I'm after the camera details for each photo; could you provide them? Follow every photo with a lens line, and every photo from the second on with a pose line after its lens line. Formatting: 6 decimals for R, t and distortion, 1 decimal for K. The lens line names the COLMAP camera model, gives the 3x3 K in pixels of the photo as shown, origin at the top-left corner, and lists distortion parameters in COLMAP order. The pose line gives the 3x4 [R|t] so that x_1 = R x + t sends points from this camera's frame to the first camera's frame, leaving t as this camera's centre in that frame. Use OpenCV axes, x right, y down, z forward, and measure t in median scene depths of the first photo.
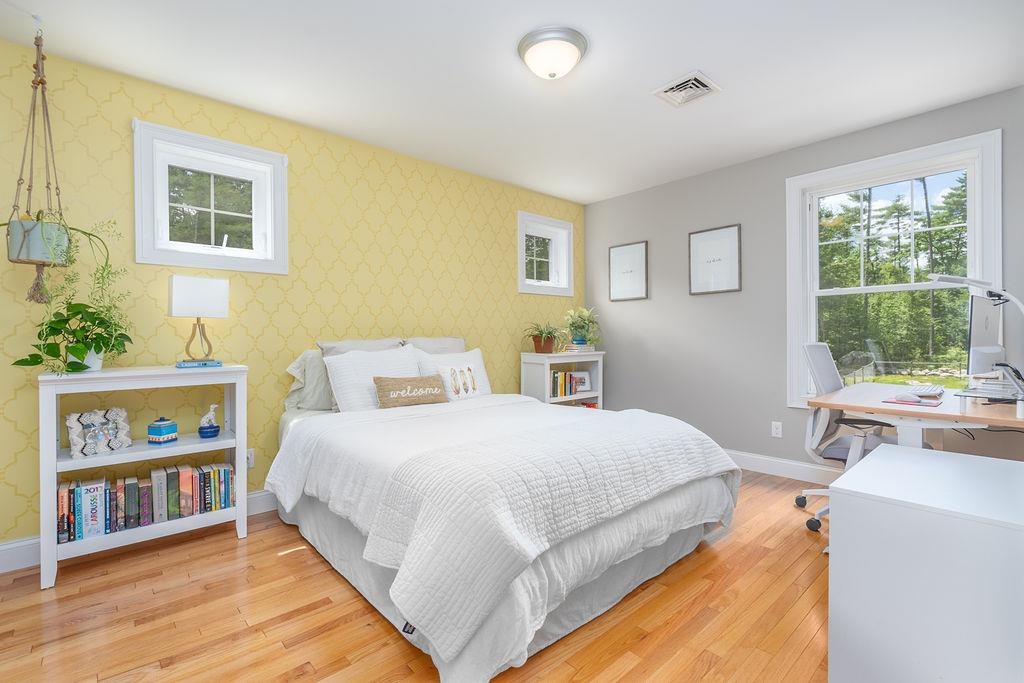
lens RADIAL K [[470.3, 0, 508.1], [0, 470.3, 340.4], [0, 0, 1]] dist [-0.004389, -0.000210]
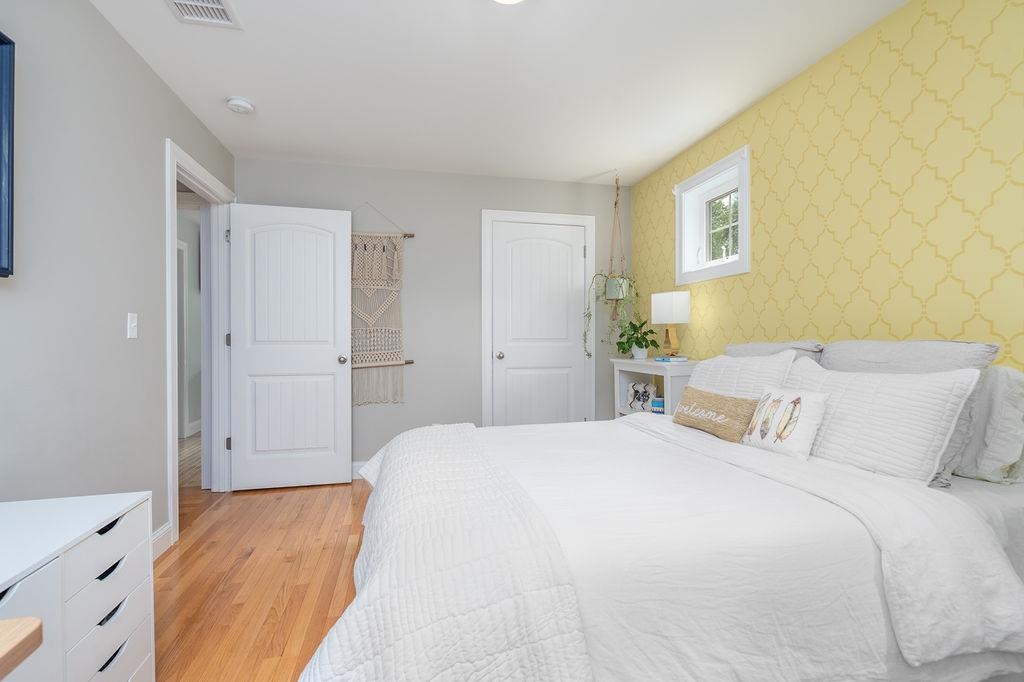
lens RADIAL K [[470.3, 0, 508.1], [0, 470.3, 339.9], [0, 0, 1]] dist [-0.004389, -0.000210]
pose [[-0.471455, 0.014251, -0.881775, 0.616599], [0.000678, 0.999875, 0.015798, -0.022169], [0.881890, 0.006850, -0.471406, 1.059043]]
